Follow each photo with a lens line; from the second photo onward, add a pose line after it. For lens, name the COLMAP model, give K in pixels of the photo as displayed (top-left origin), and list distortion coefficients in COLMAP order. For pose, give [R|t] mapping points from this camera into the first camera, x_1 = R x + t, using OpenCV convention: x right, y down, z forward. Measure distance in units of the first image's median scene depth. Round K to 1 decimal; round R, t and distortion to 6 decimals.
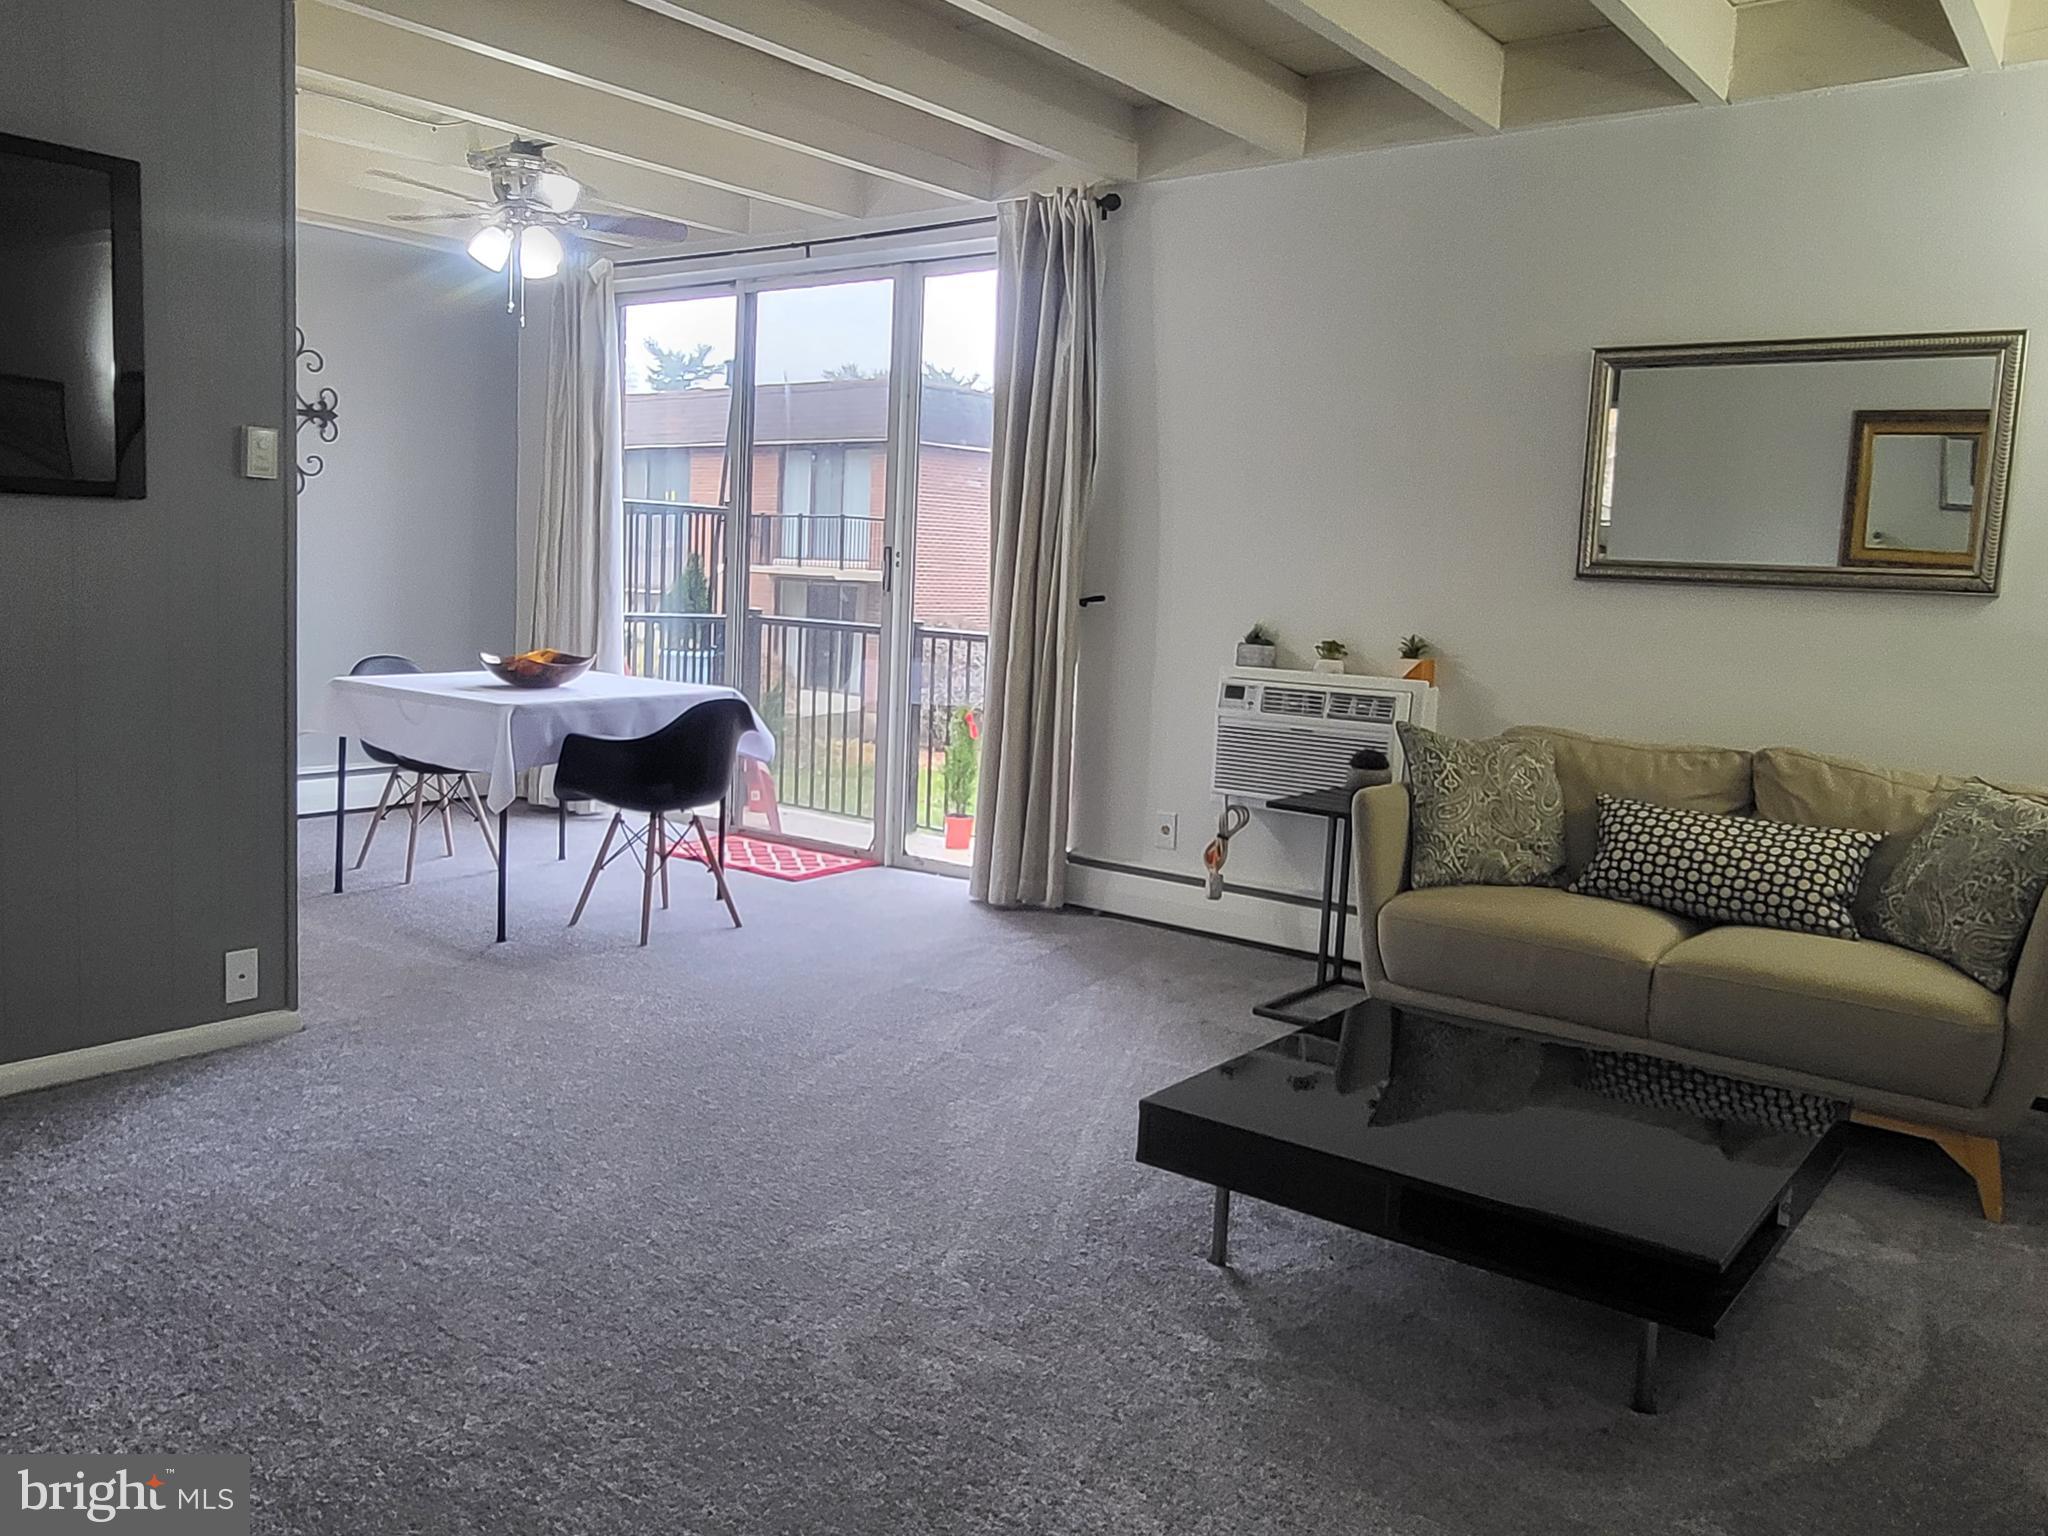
lens RADIAL K [[1591.1, 0, 973.6], [0, 1591.1, 736.4], [0, 0, 1]] dist [-0.001700, -0.000375]
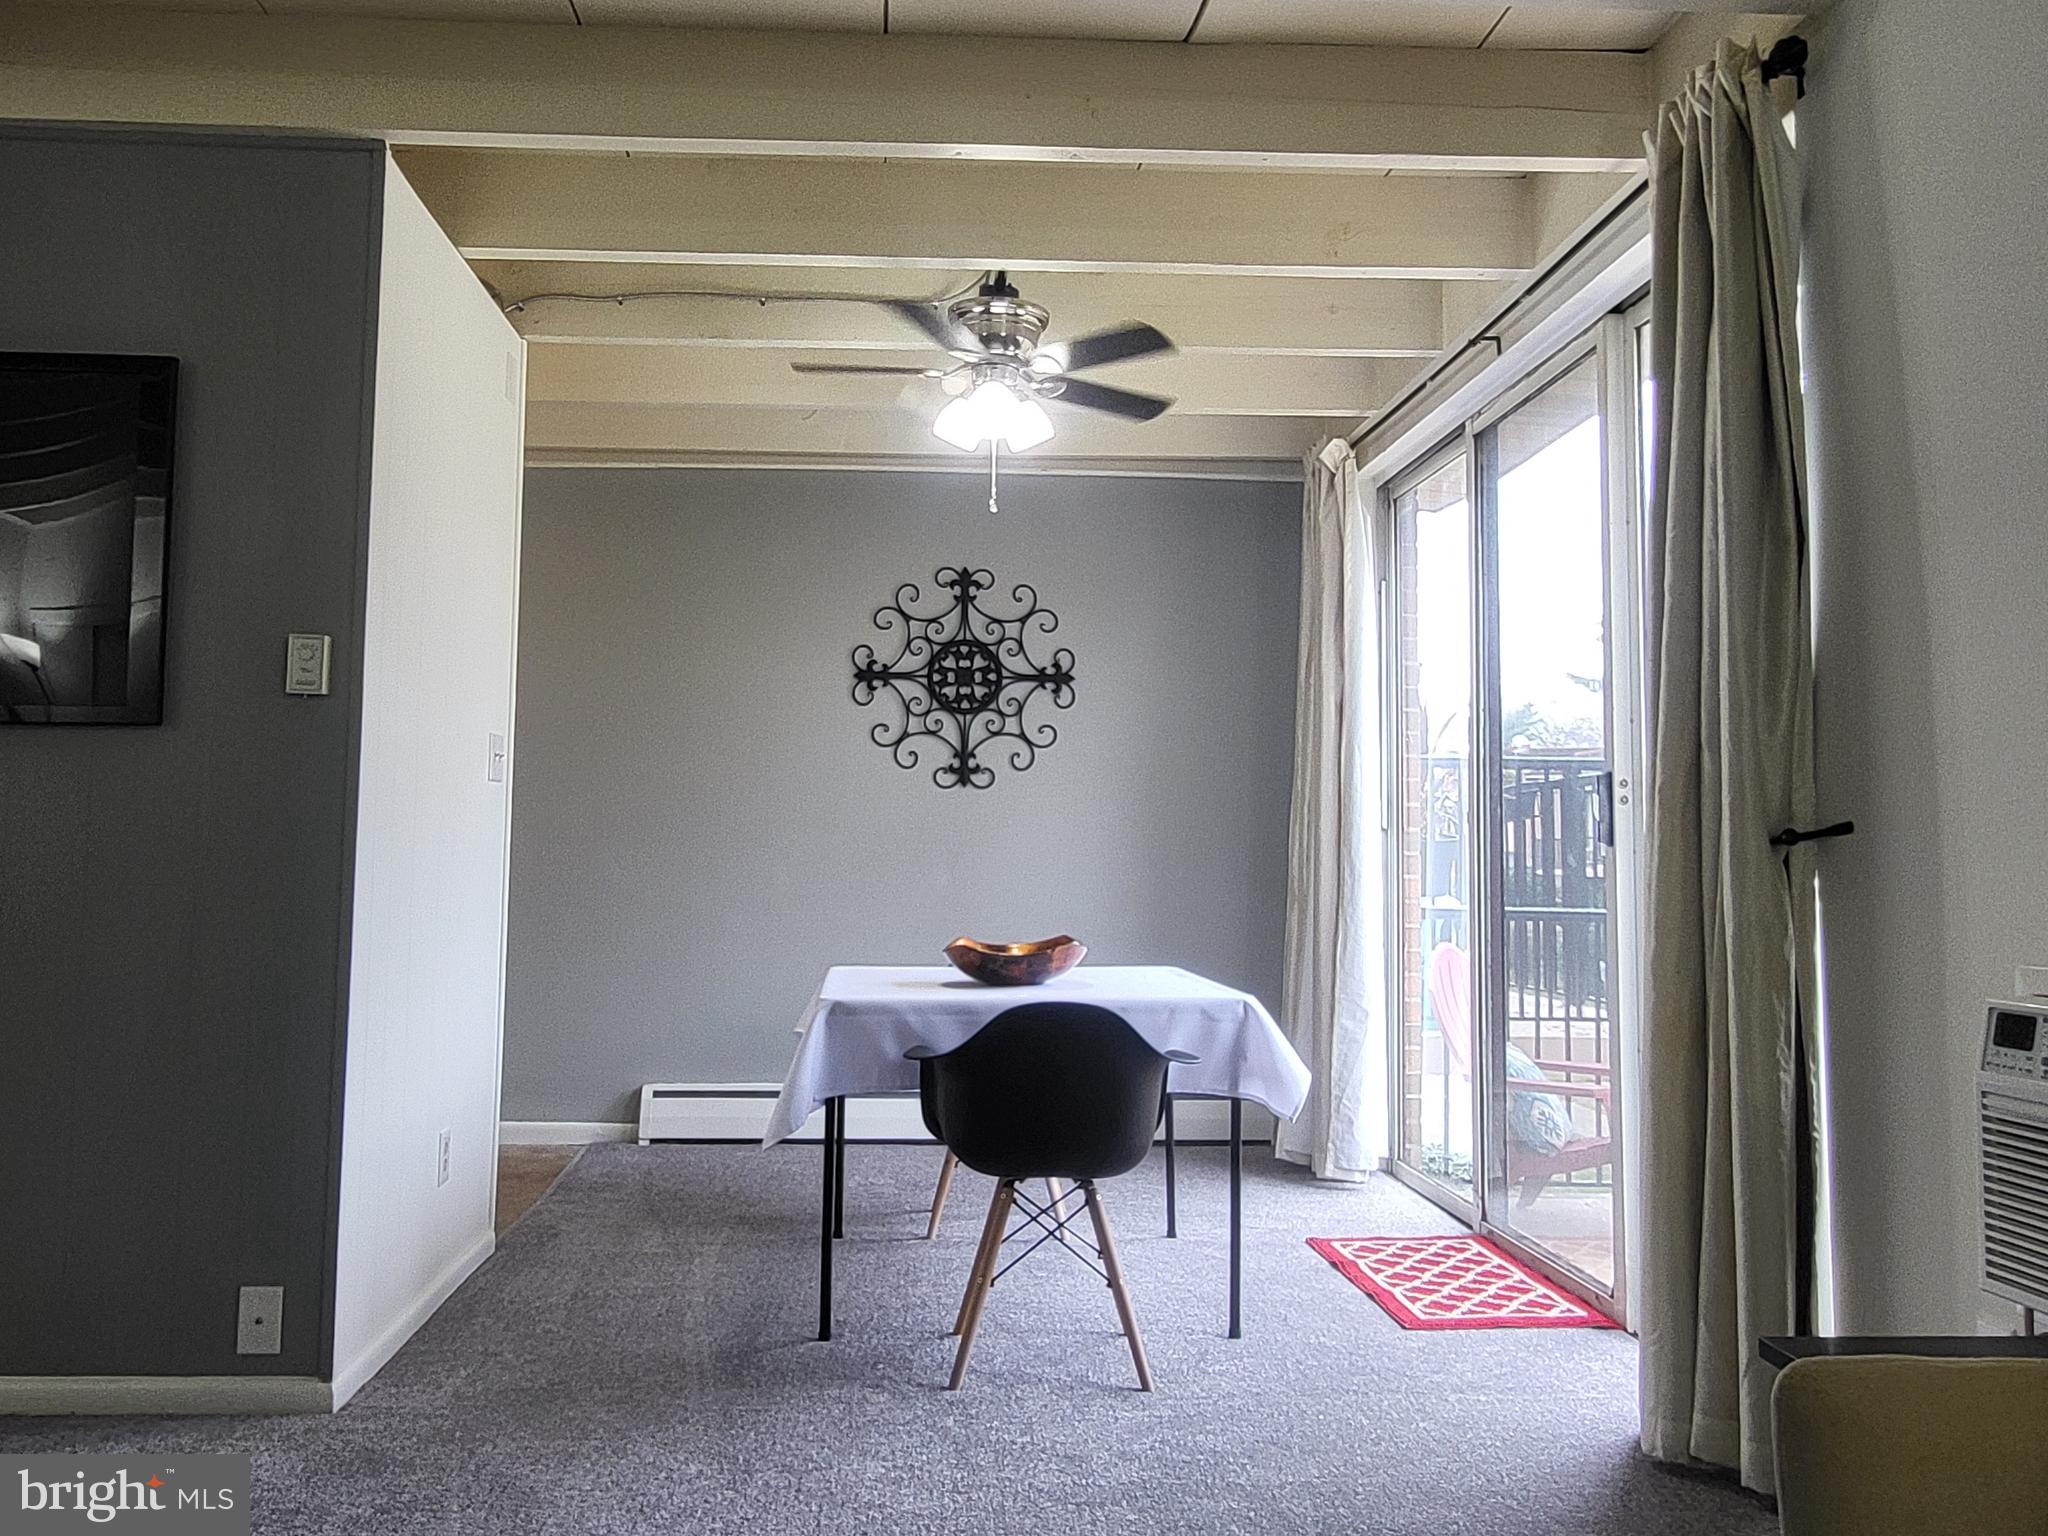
lens RADIAL K [[1591.1, 0, 973.6], [0, 1591.1, 736.4], [0, 0, 1]] dist [-0.001700, -0.000375]
pose [[0.658020, -0.091793, -0.747384, 0.276820], [-0.066927, 0.981484, -0.179469, -0.011058], [0.750020, 0.168114, 0.639693, 0.512365]]
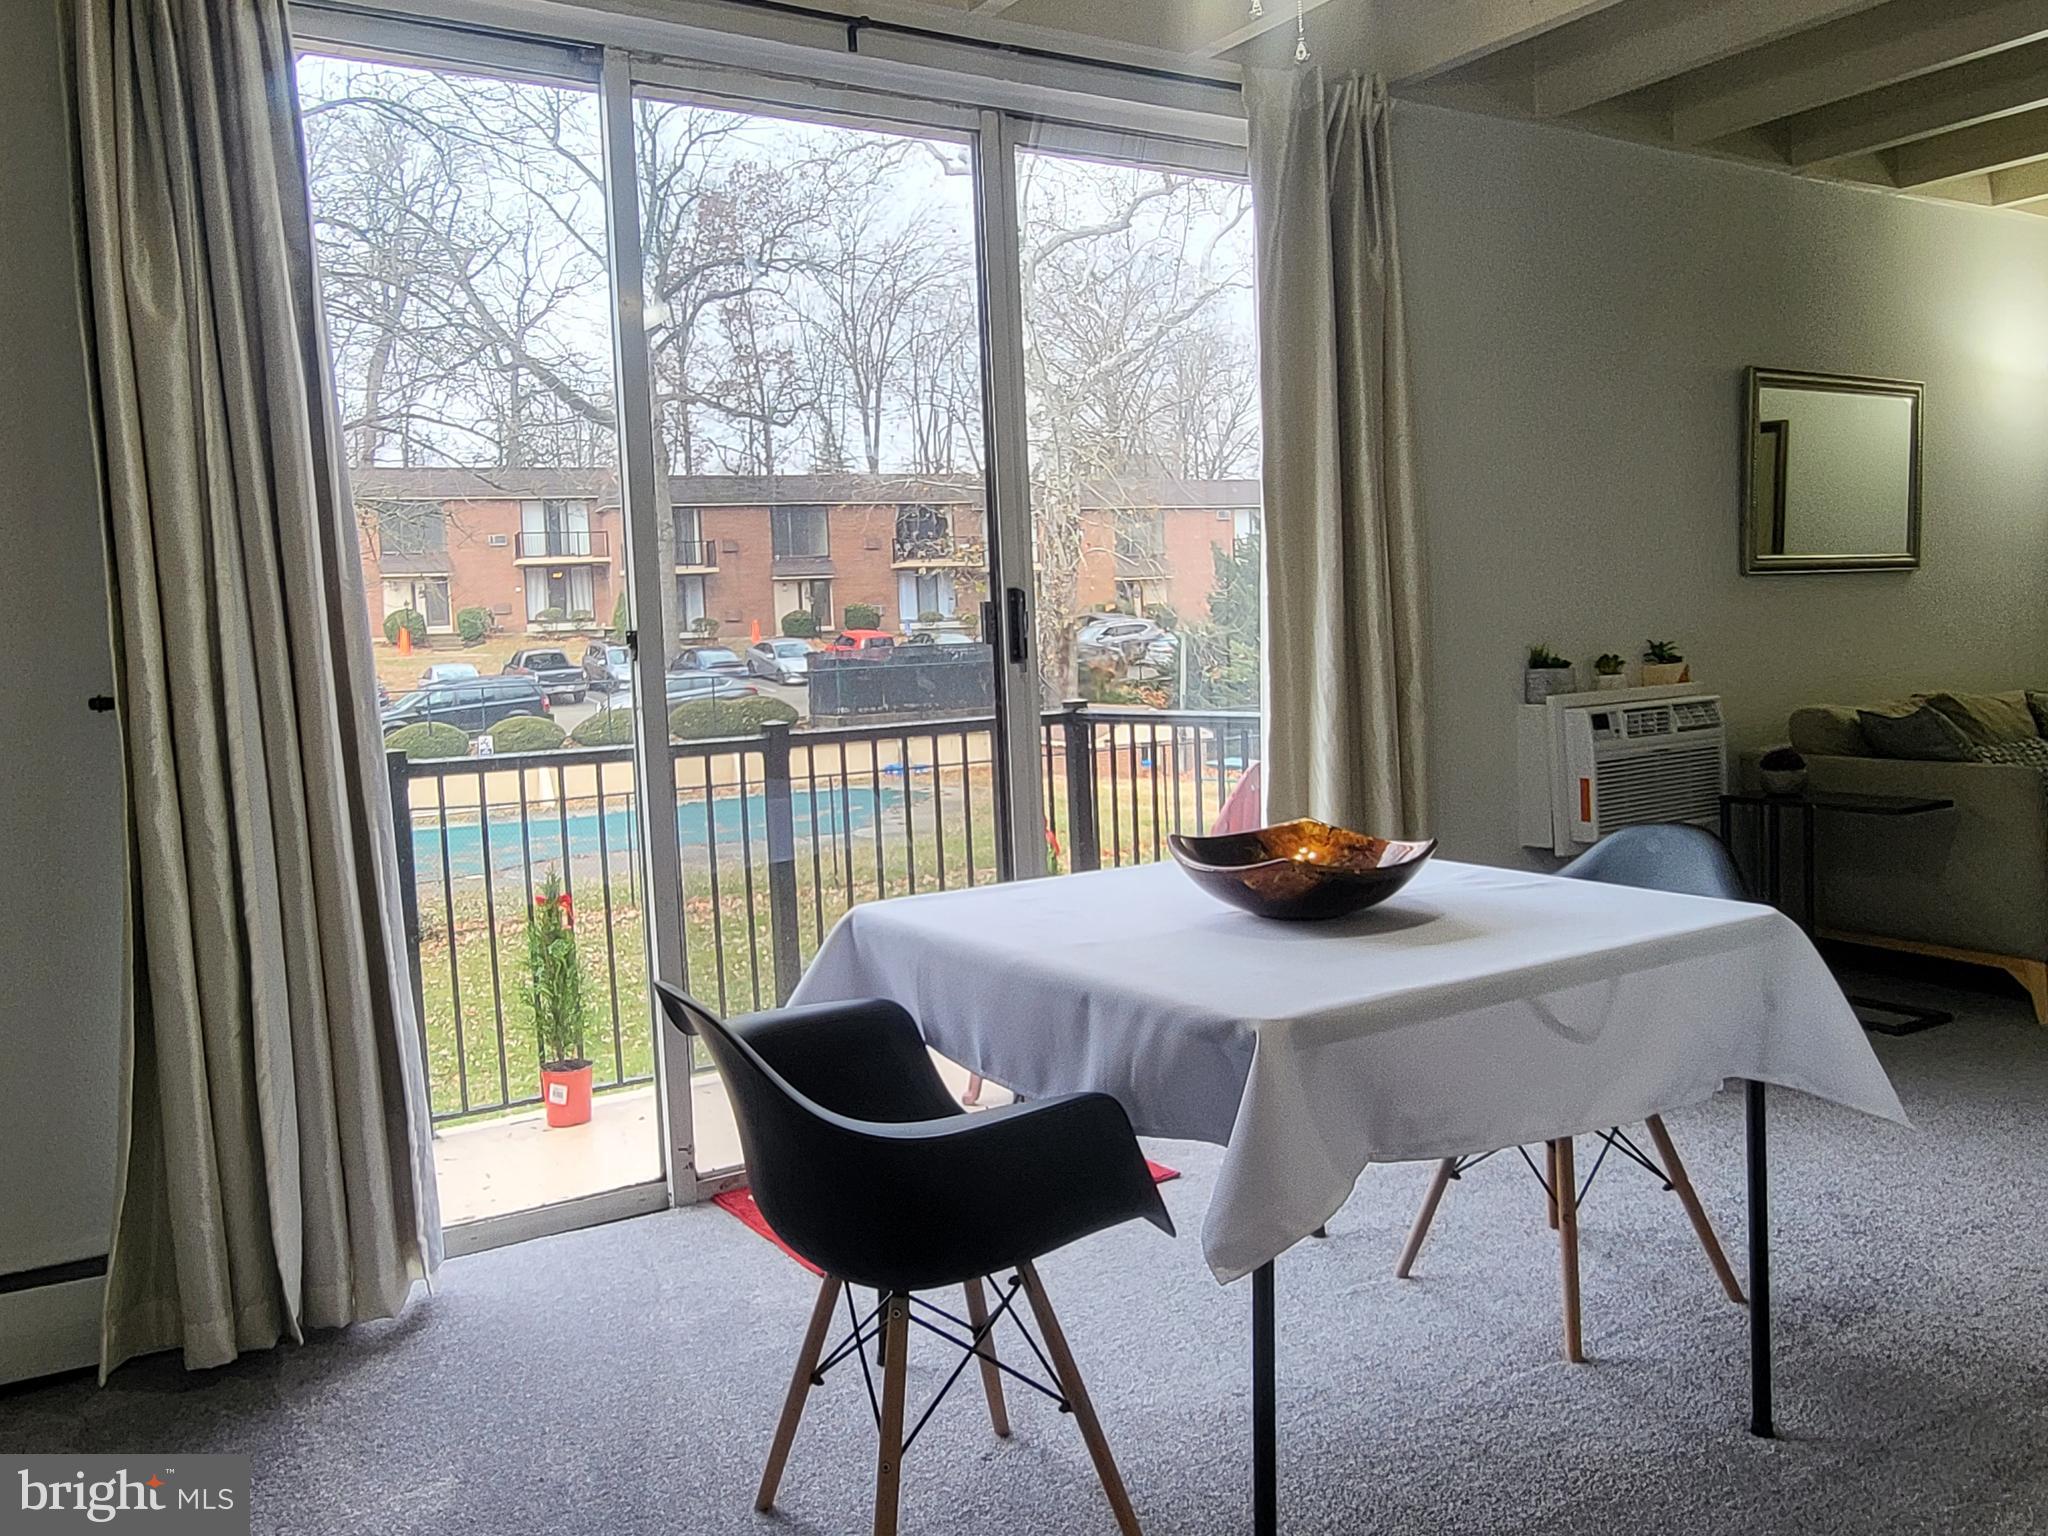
lens RADIAL K [[1591.1, 0, 973.6], [0, 1591.1, 736.4], [0, 0, 1]] dist [-0.001700, -0.000375]
pose [[0.358274, -0.113850, 0.926649, -0.717201], [0.158127, 0.985597, 0.059955, -0.118423], [-0.920128, 0.125047, 0.371117, 0.935064]]
